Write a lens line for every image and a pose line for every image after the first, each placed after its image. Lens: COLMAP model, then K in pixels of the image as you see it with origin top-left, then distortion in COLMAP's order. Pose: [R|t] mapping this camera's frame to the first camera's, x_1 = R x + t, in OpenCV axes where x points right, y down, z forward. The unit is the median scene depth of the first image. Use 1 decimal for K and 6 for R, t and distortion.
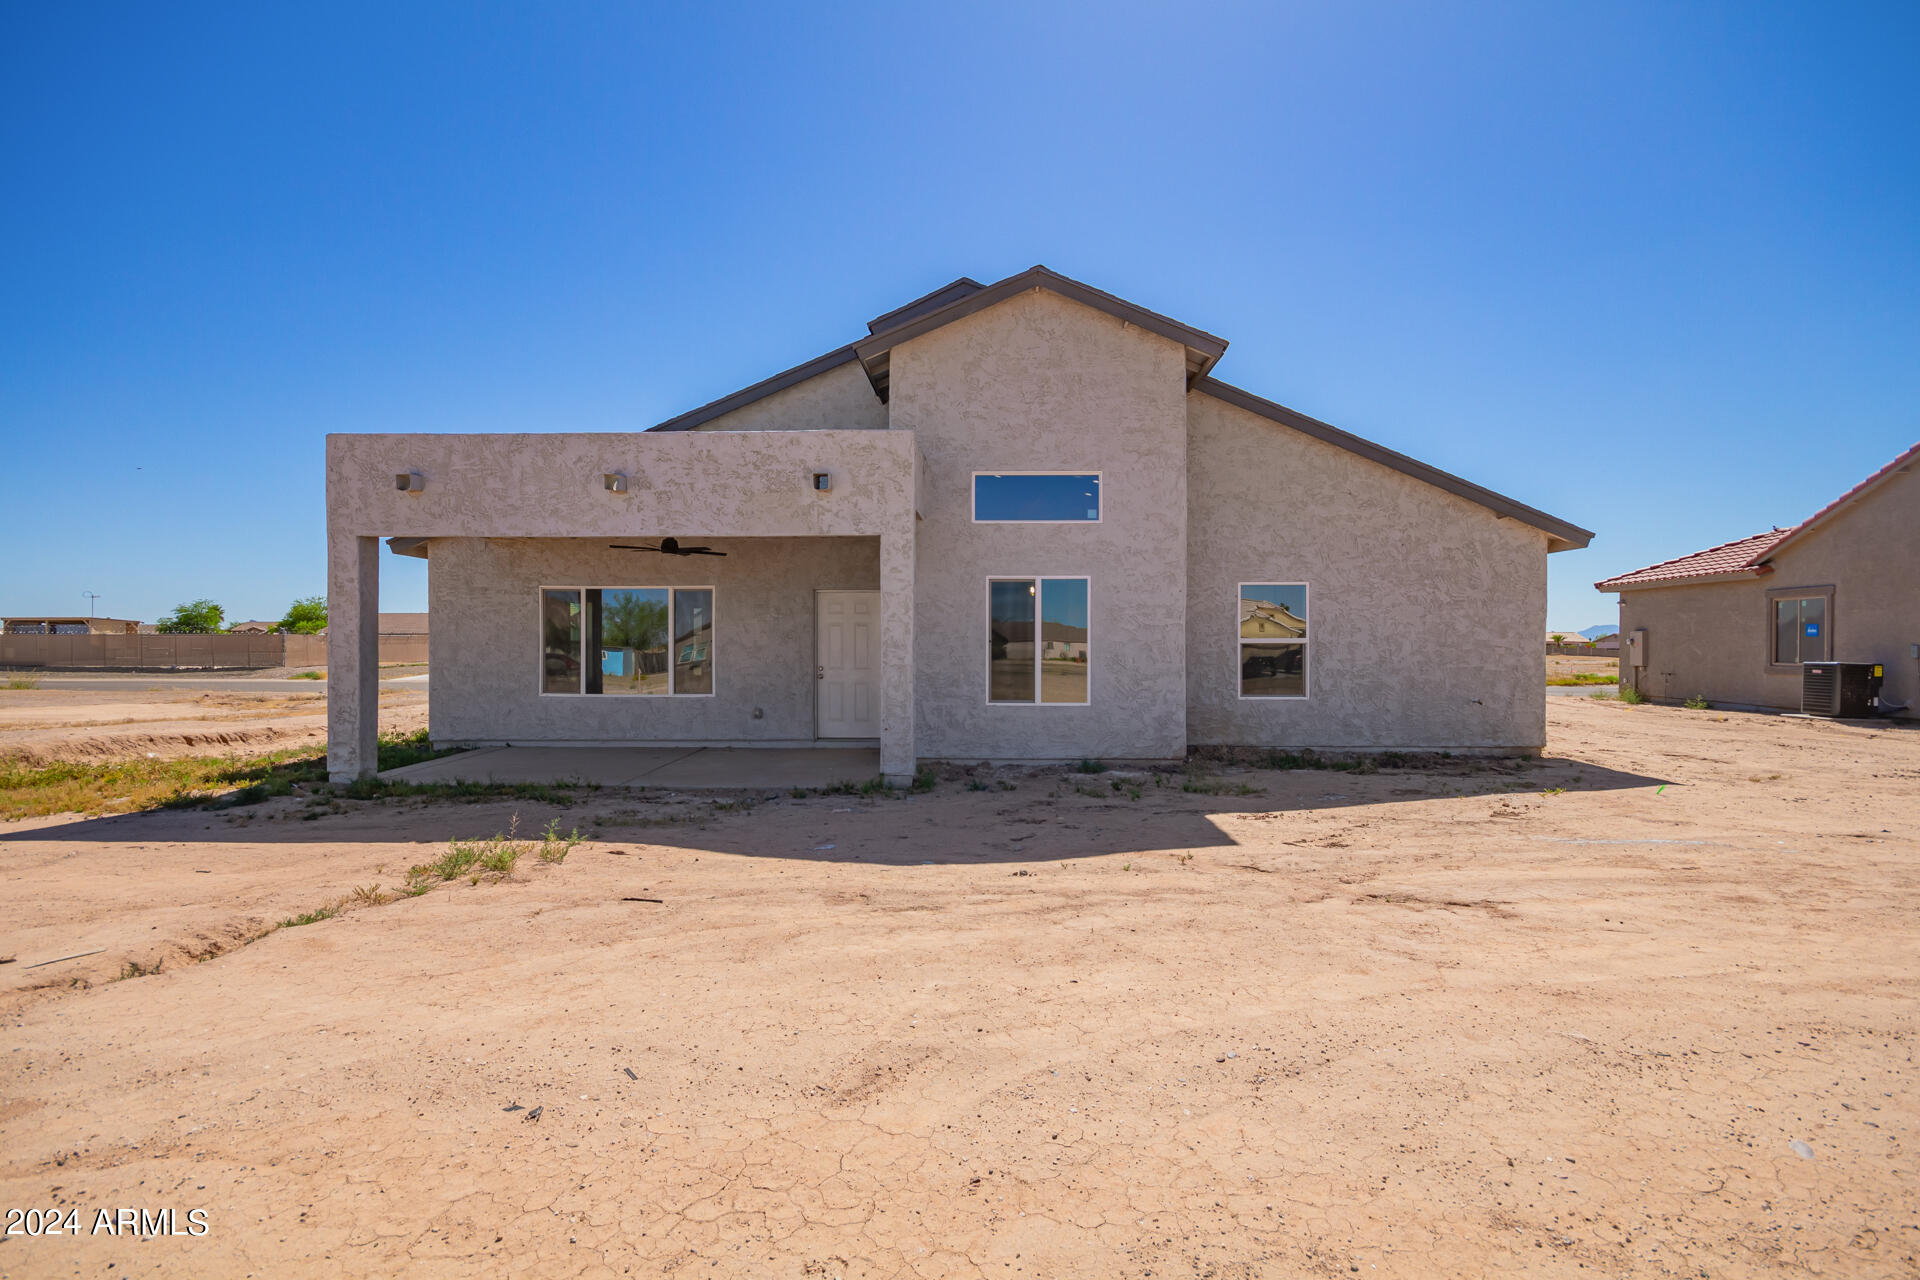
lens RADIAL K [[896.8, 0, 960.3], [0, 896.8, 647.8], [0, 0, 1]] dist [0.011691, 0.000148]
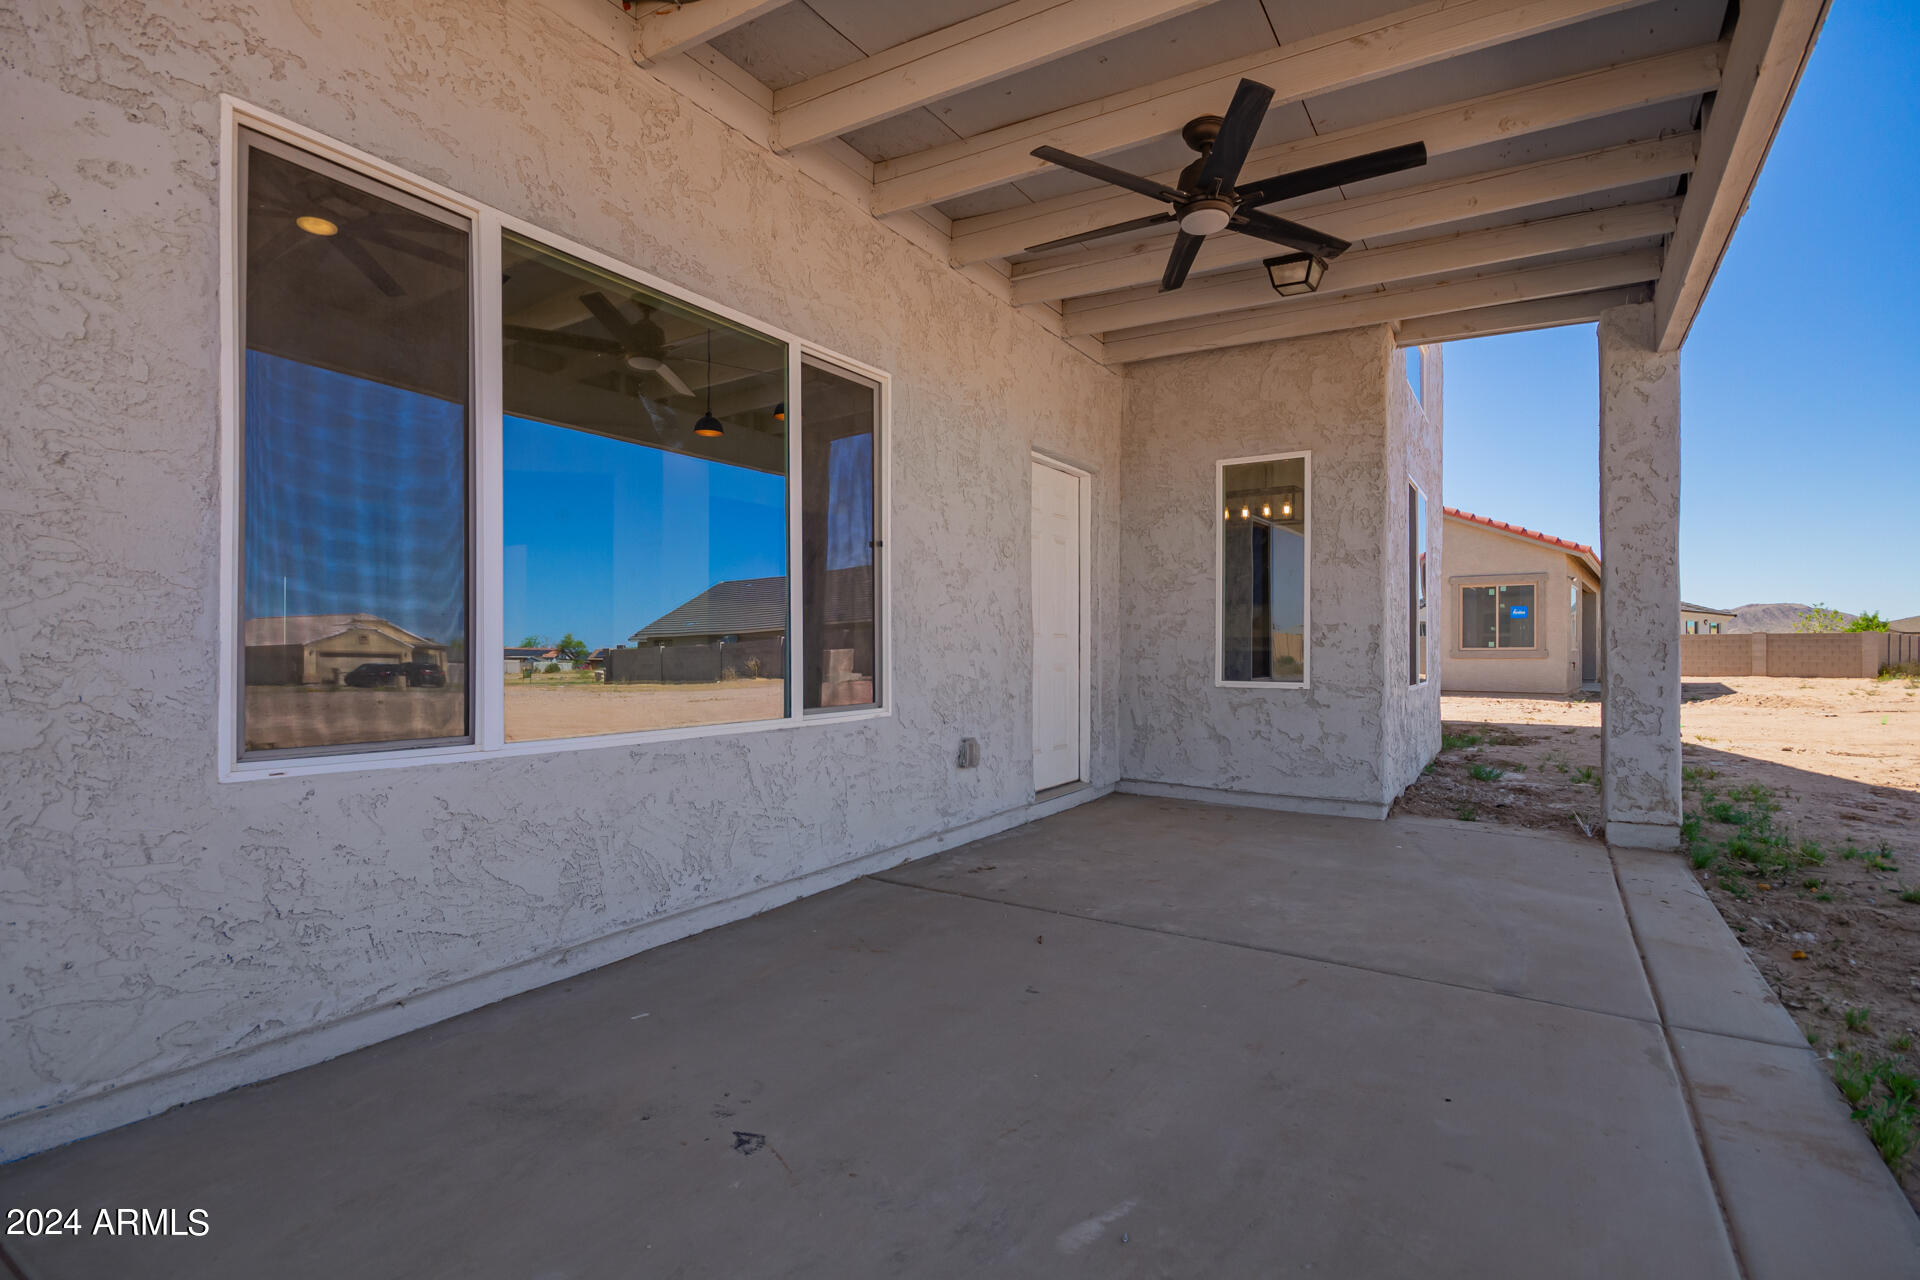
lens RADIAL K [[912.1, 0, 957.7], [0, 912.1, 646.7], [0, 0, 1]] dist [-0.000223, -0.000263]
pose [[0.496261, 0.001748, 0.868172, -0.549588], [0.012081, 0.999887, -0.008919, 0.032919], [-0.868089, 0.014914, 0.496184, 0.814690]]
